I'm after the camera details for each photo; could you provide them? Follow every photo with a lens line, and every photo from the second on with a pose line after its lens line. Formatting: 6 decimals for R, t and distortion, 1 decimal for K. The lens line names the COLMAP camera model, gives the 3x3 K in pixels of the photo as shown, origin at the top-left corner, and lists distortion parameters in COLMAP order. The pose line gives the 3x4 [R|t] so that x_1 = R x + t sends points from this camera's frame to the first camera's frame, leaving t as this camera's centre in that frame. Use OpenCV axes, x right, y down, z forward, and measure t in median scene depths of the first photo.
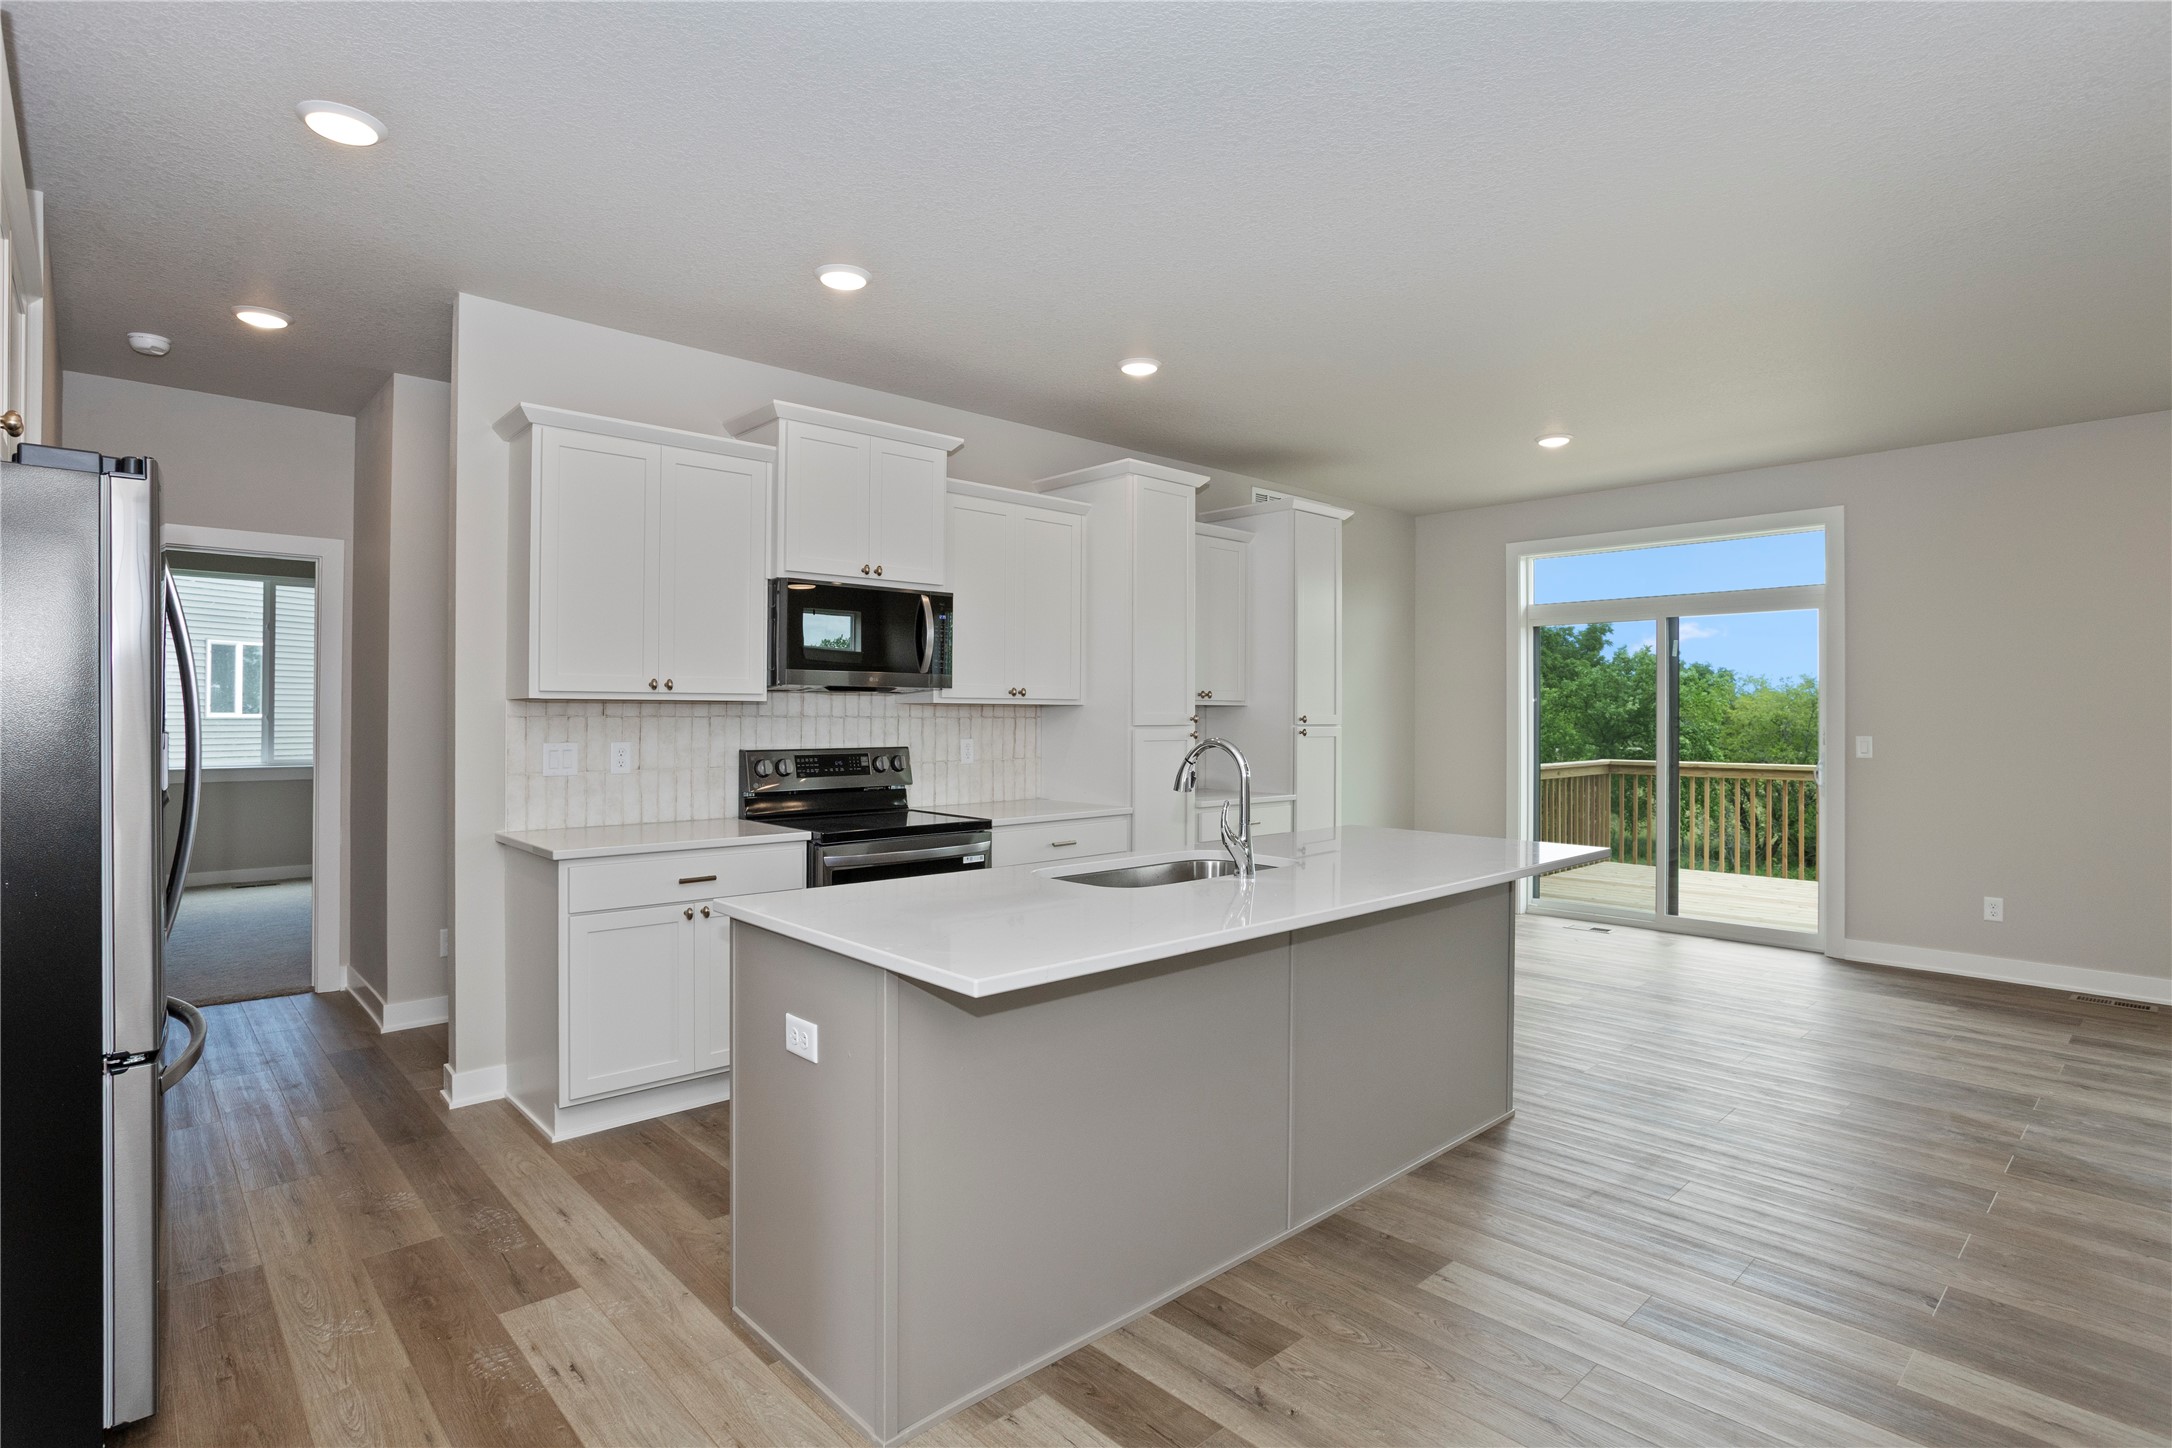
lens RADIAL K [[1077.5, 0, 1091.8], [0, 1077.5, 721.2], [0, 0, 1]] dist [-0.033609, 0.017234]
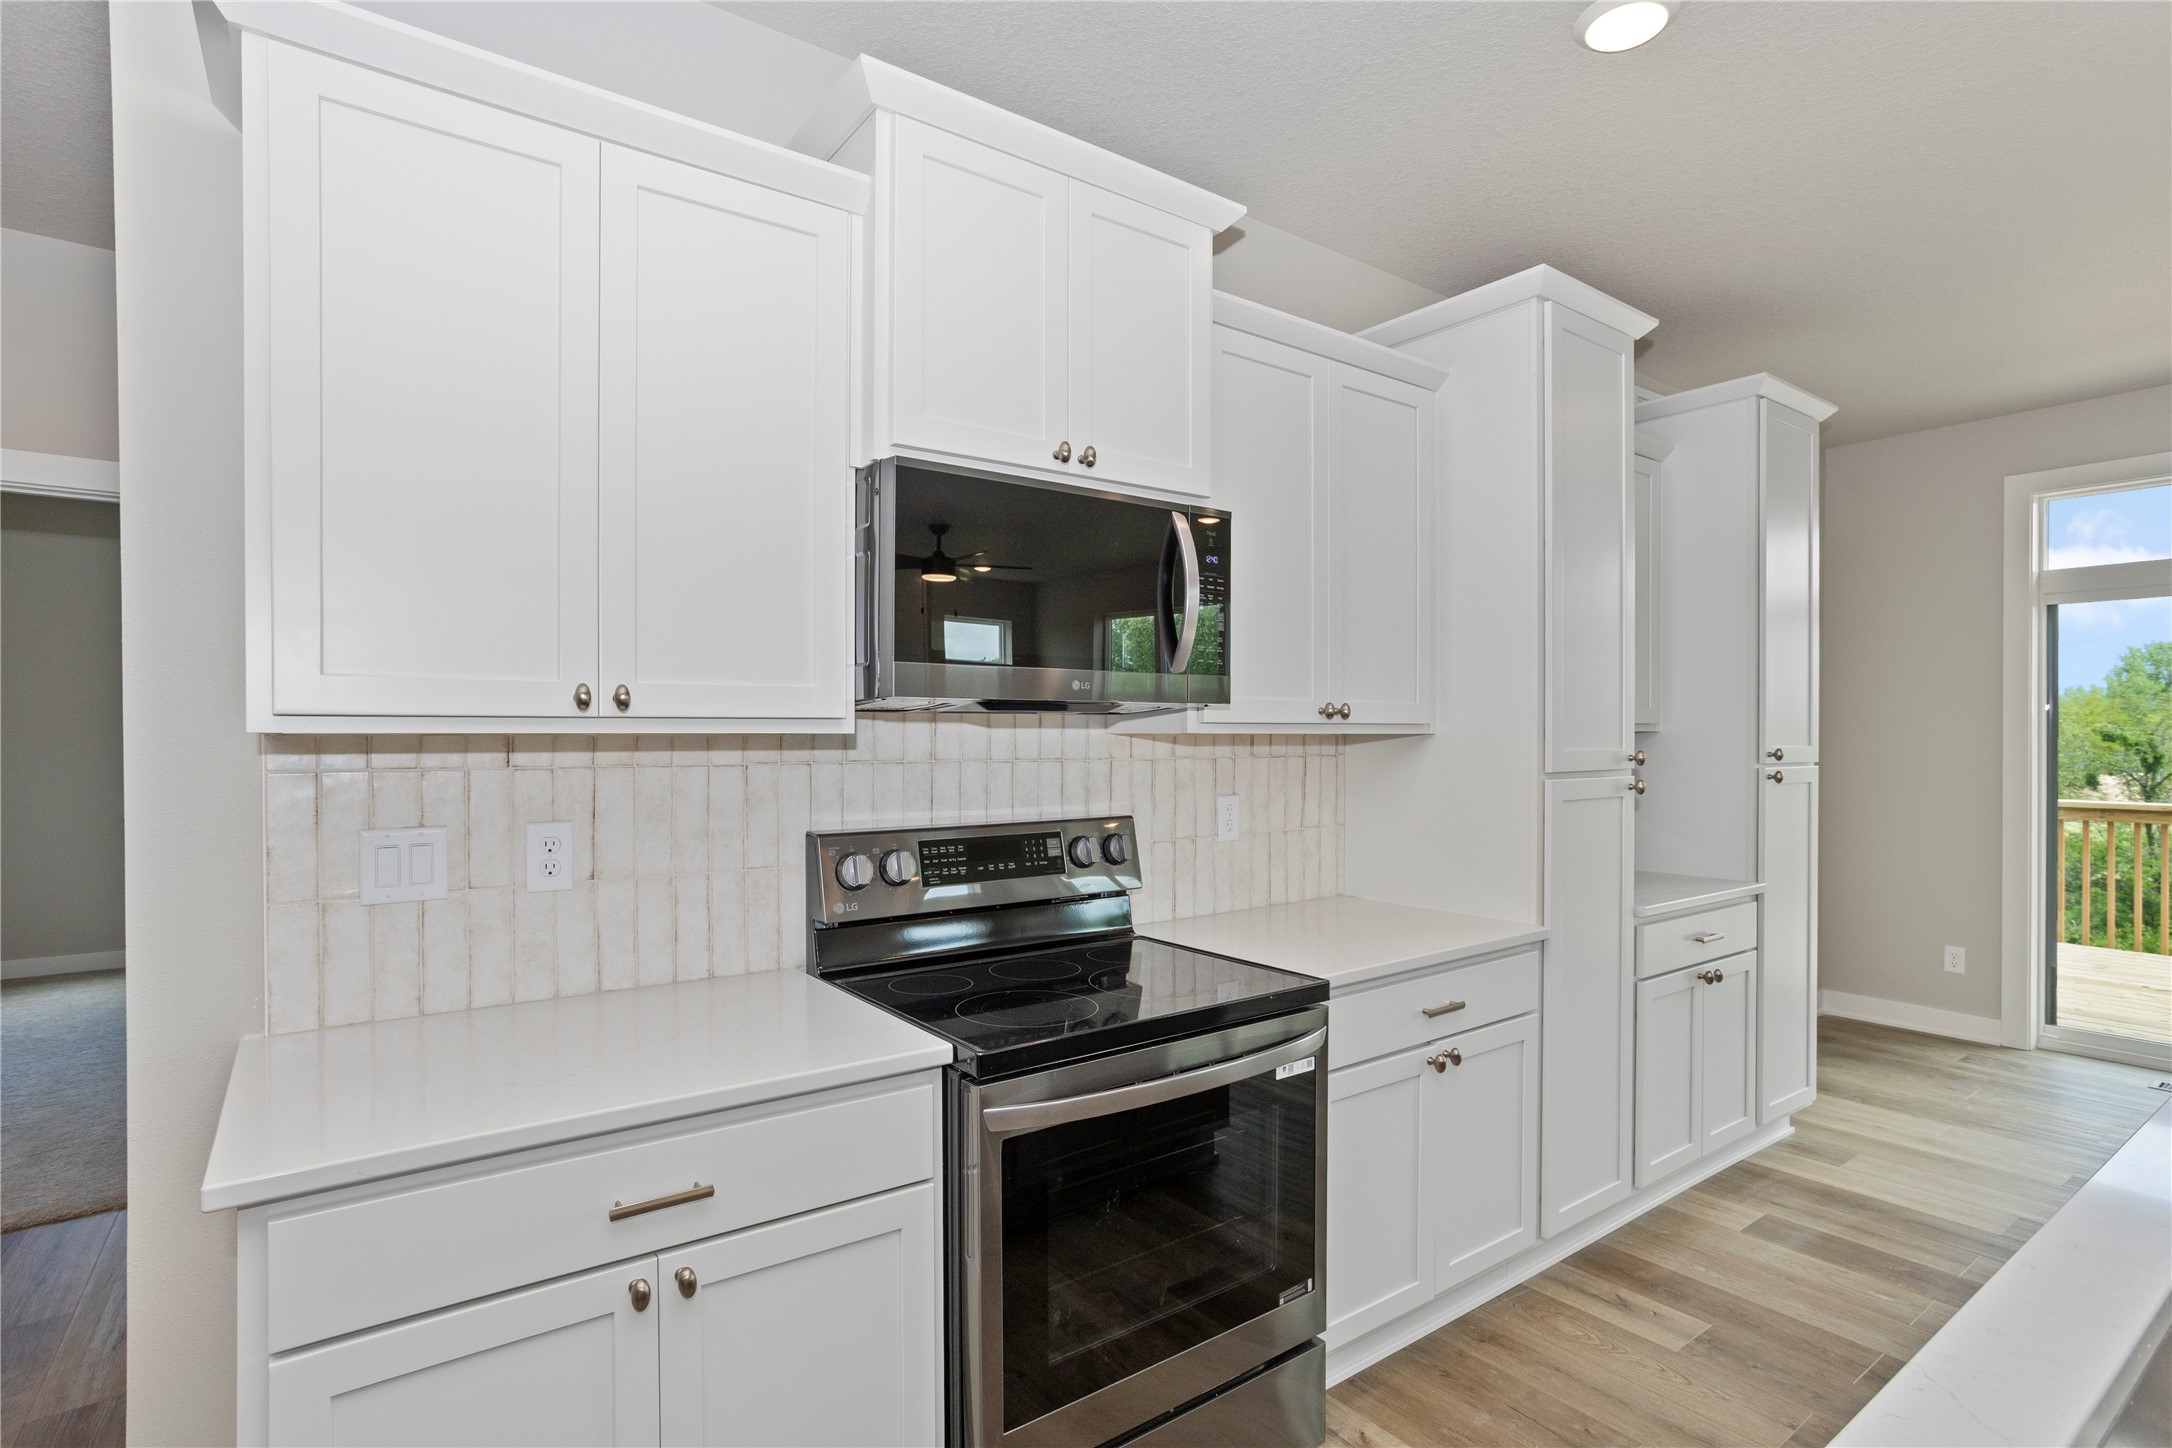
lens RADIAL K [[1077.0, 0, 1126.5], [0, 1077.0, 741.4], [0, 0, 1]] dist [-0.026016, 0.013865]
pose [[0.995290, -0.005891, -0.096763, -0.126903], [0.005573, 0.999978, -0.003562, -0.011516], [0.096782, 0.003006, 0.995301, 0.492010]]
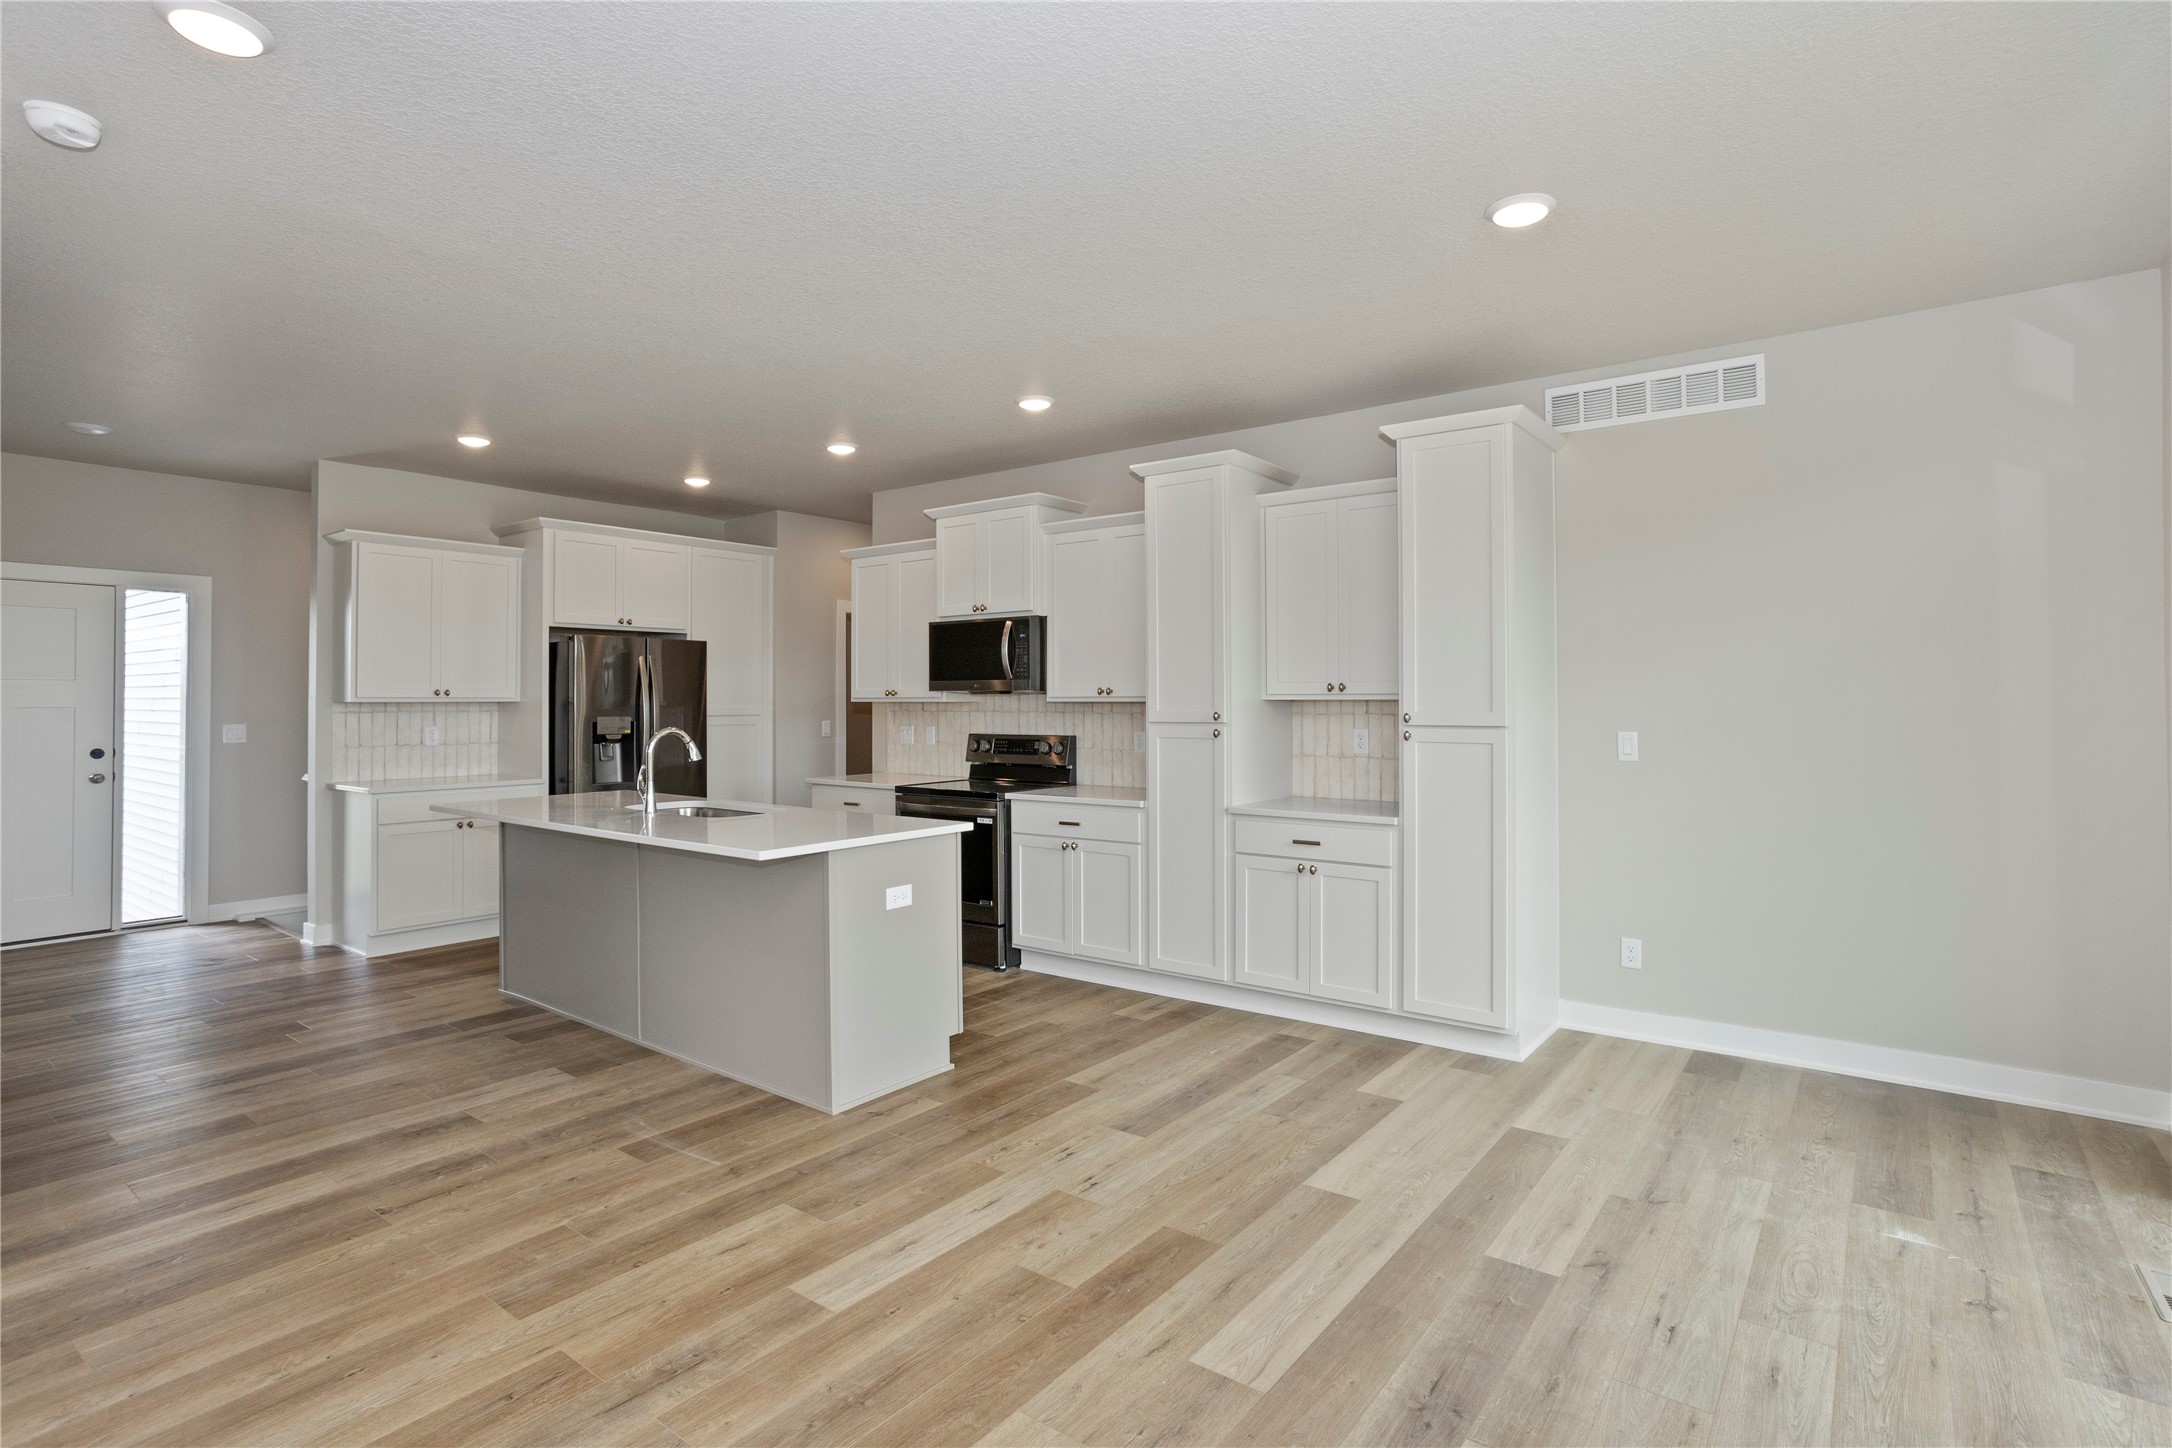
lens RADIAL K [[1077.0, 0, 1066.4], [0, 1077.0, 683.7], [0, 0, 1]] dist [-0.026016, 0.013865]
pose [[0.160680, -0.020280, -0.986798, 1.118348], [-0.003645, 0.999770, -0.021140, -0.011333], [0.987000, 0.006994, 0.160569, 0.823328]]
